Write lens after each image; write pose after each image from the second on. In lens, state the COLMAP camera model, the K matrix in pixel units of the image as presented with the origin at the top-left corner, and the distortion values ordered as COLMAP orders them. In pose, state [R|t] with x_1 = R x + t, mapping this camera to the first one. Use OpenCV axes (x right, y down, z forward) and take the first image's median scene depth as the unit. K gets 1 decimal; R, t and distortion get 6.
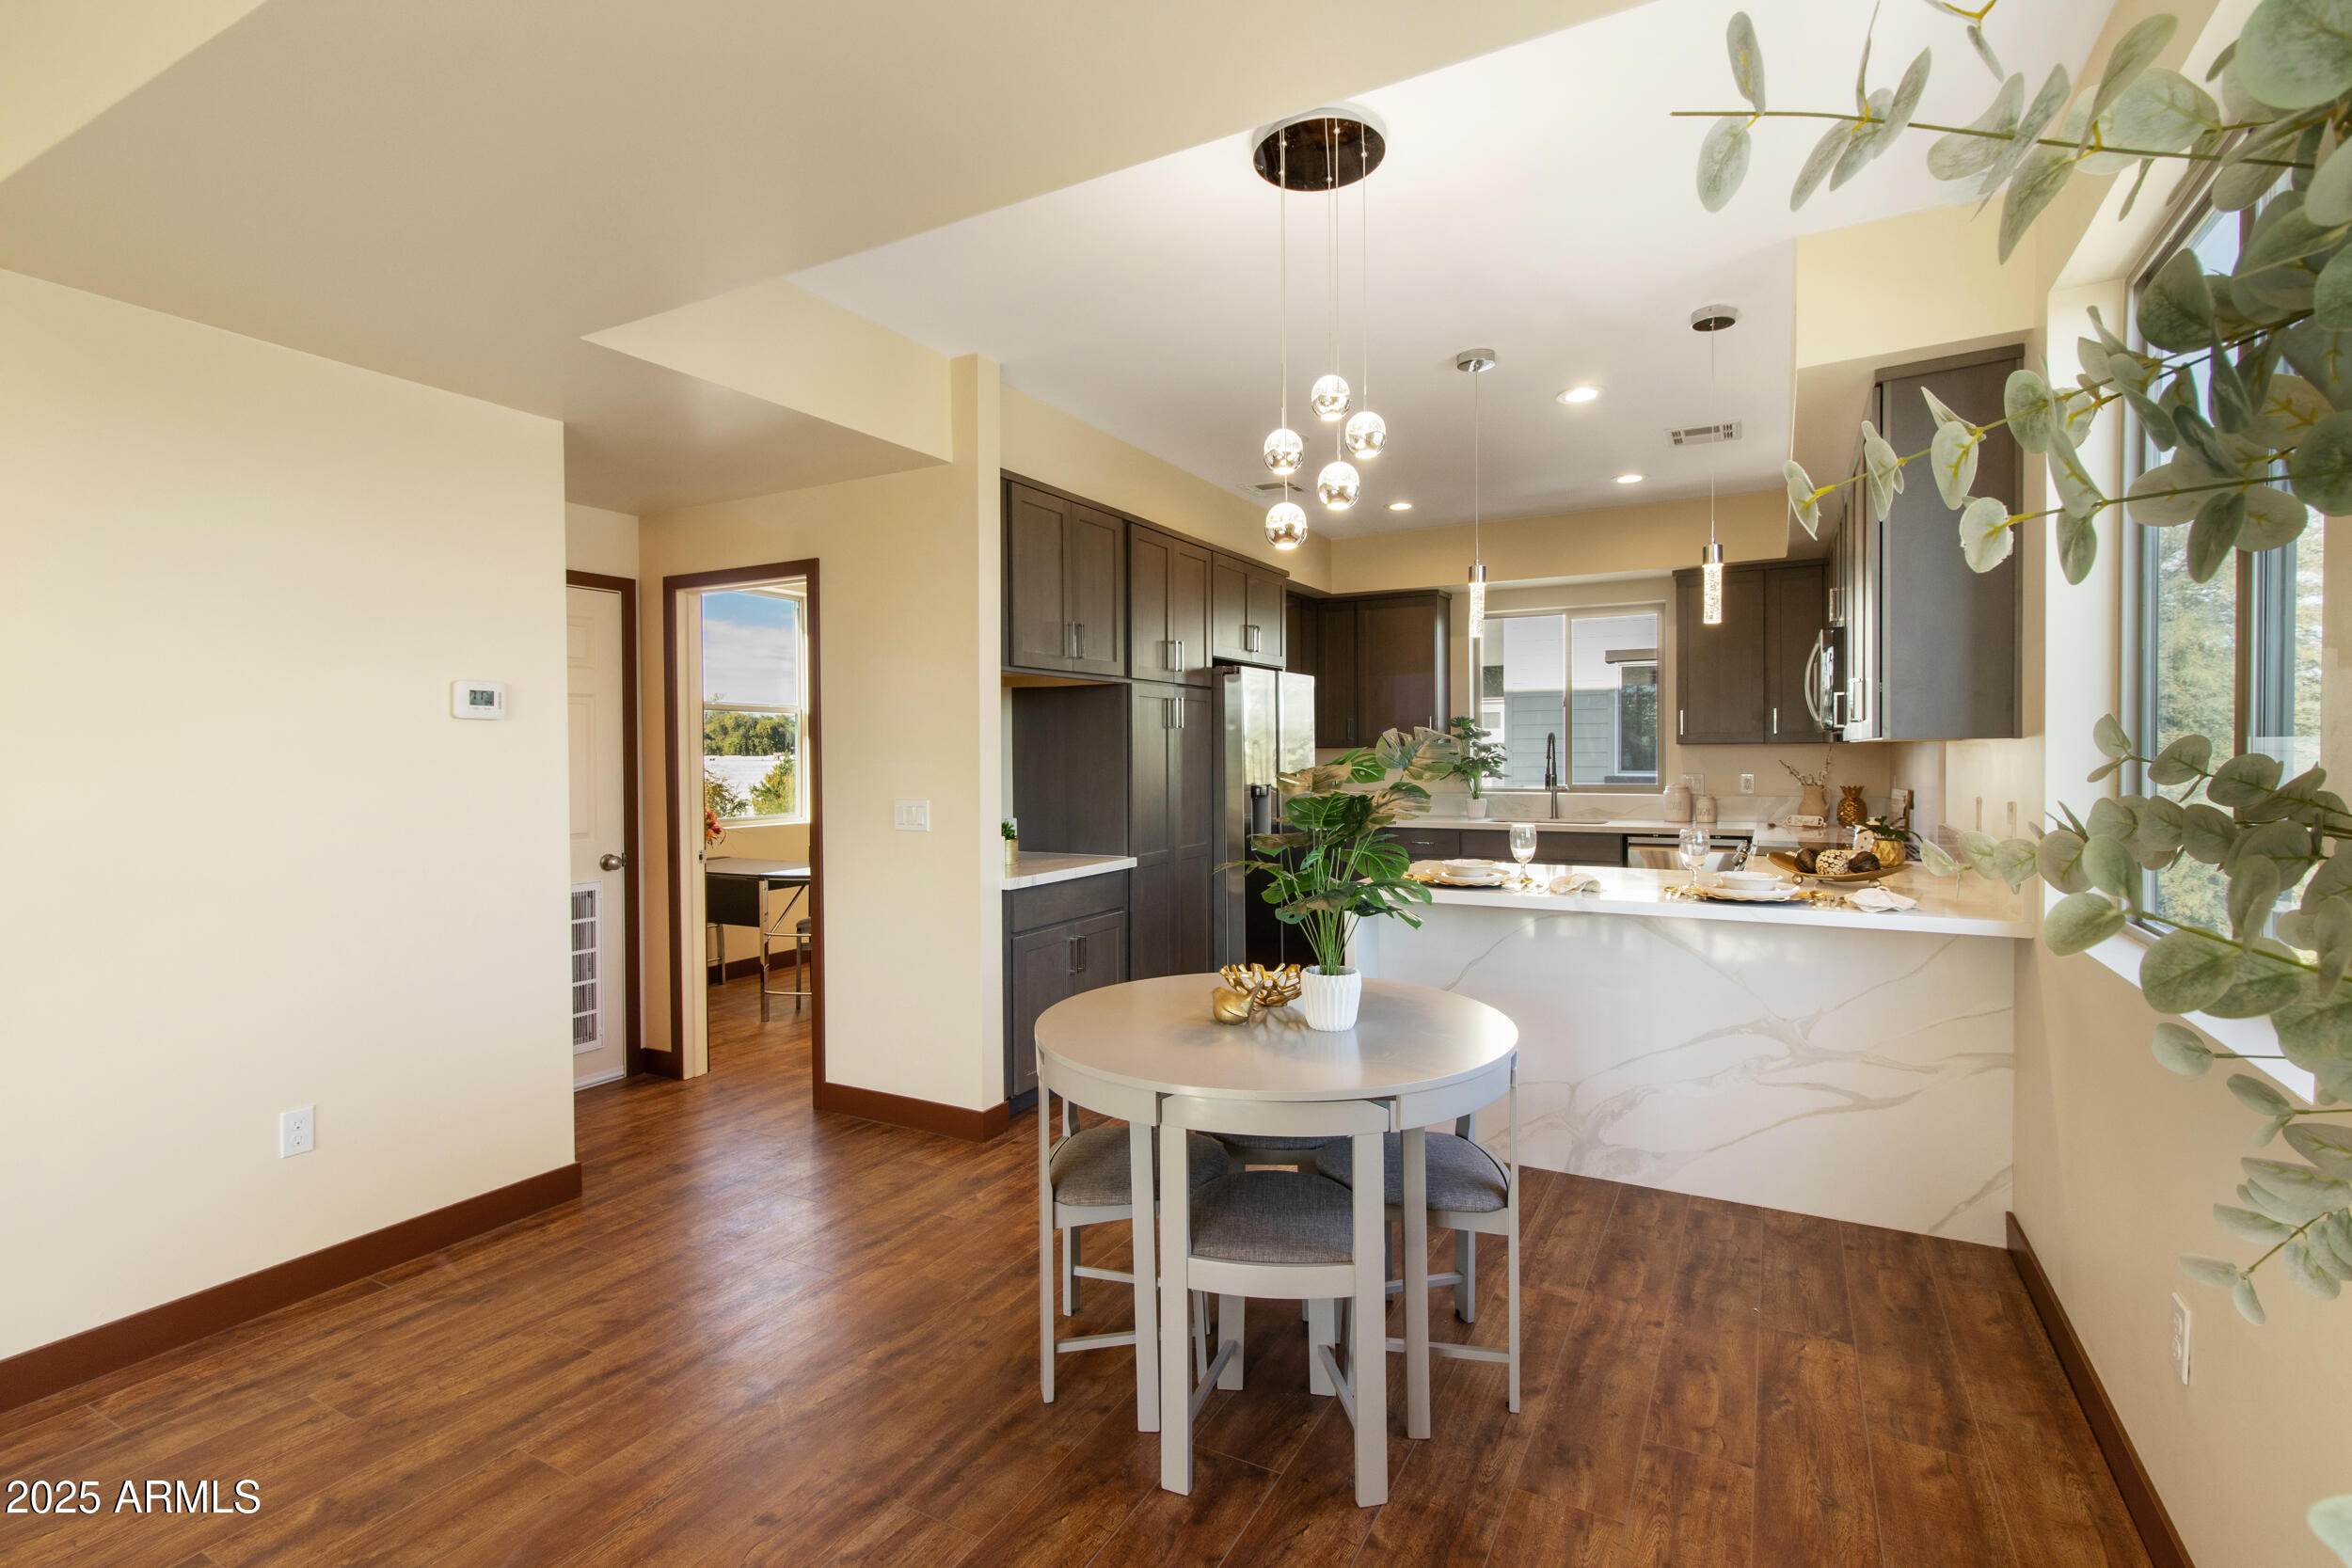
lens RADIAL K [[1083.6, 0, 1167.1], [0, 1083.6, 785.7], [0, 0, 1]] dist [-0.000369, 0.000079]
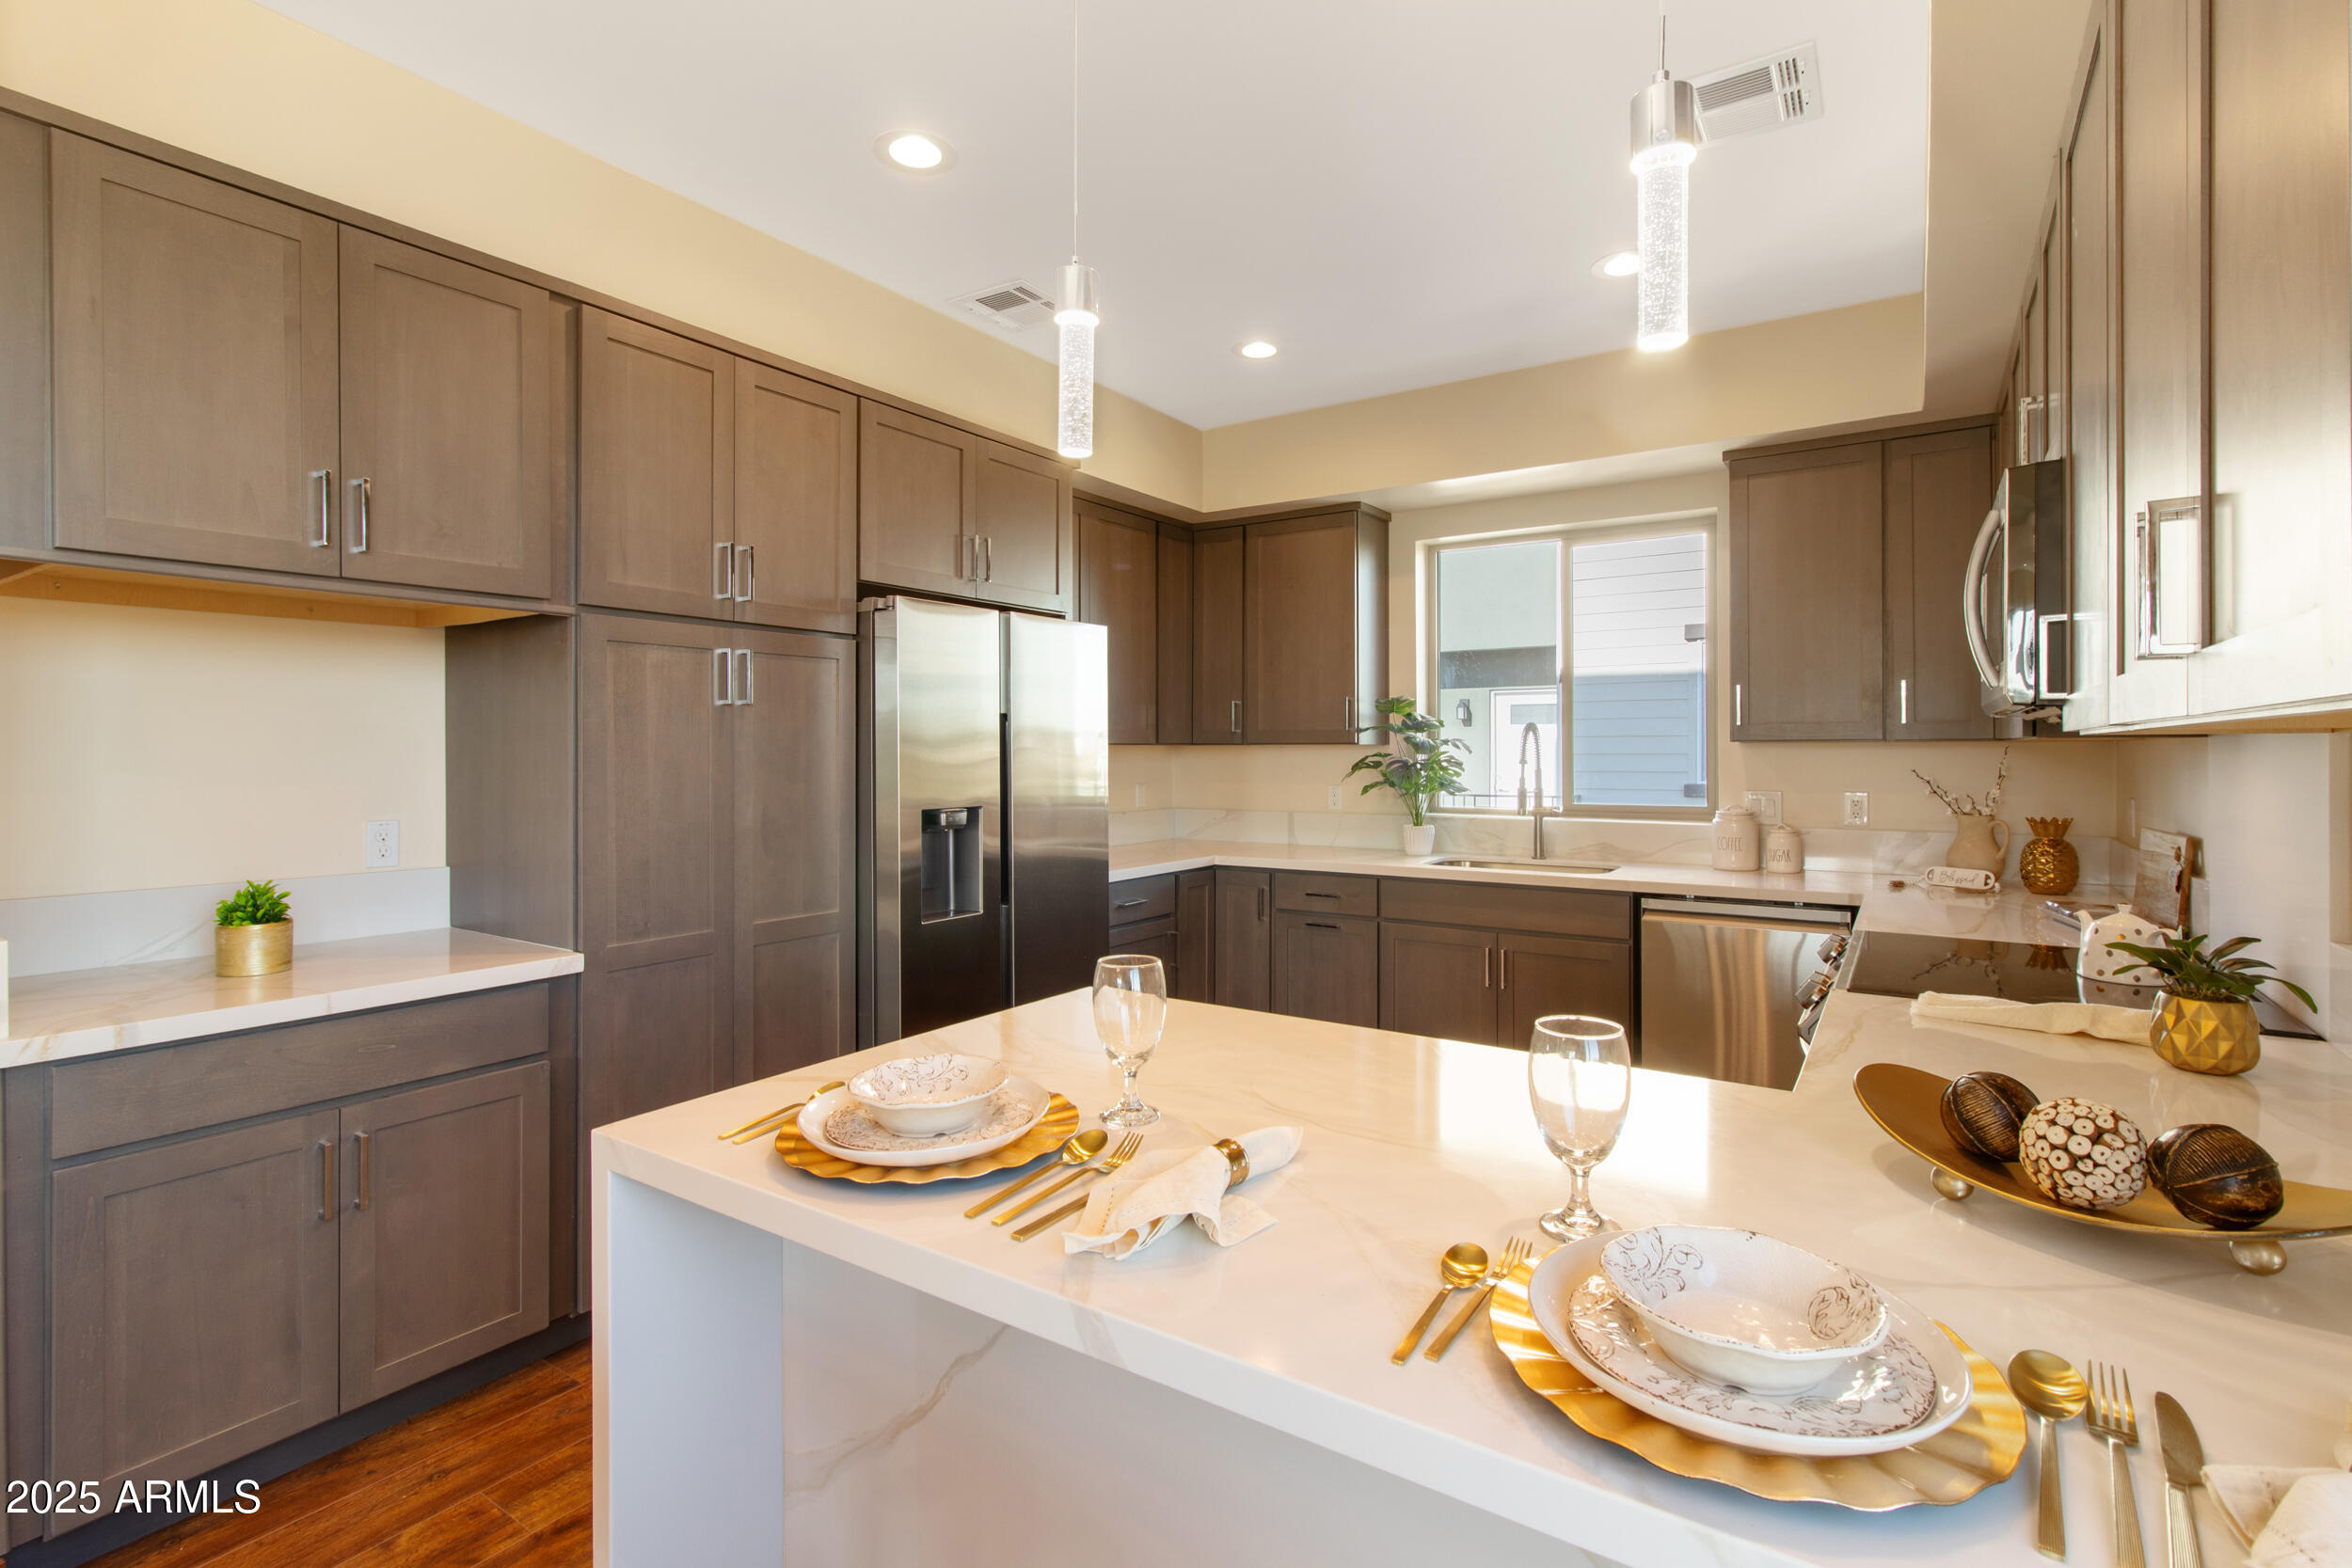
lens RADIAL K [[1083.6, 0, 1184.3], [0, 1083.6, 760.5], [0, 0, 1]] dist [-0.000369, 0.000079]
pose [[0.996529, 0.008064, -0.082851, 0.228792], [-0.009794, 0.999742, -0.020503, -0.013079], [0.082664, 0.021243, 0.996351, 0.396093]]
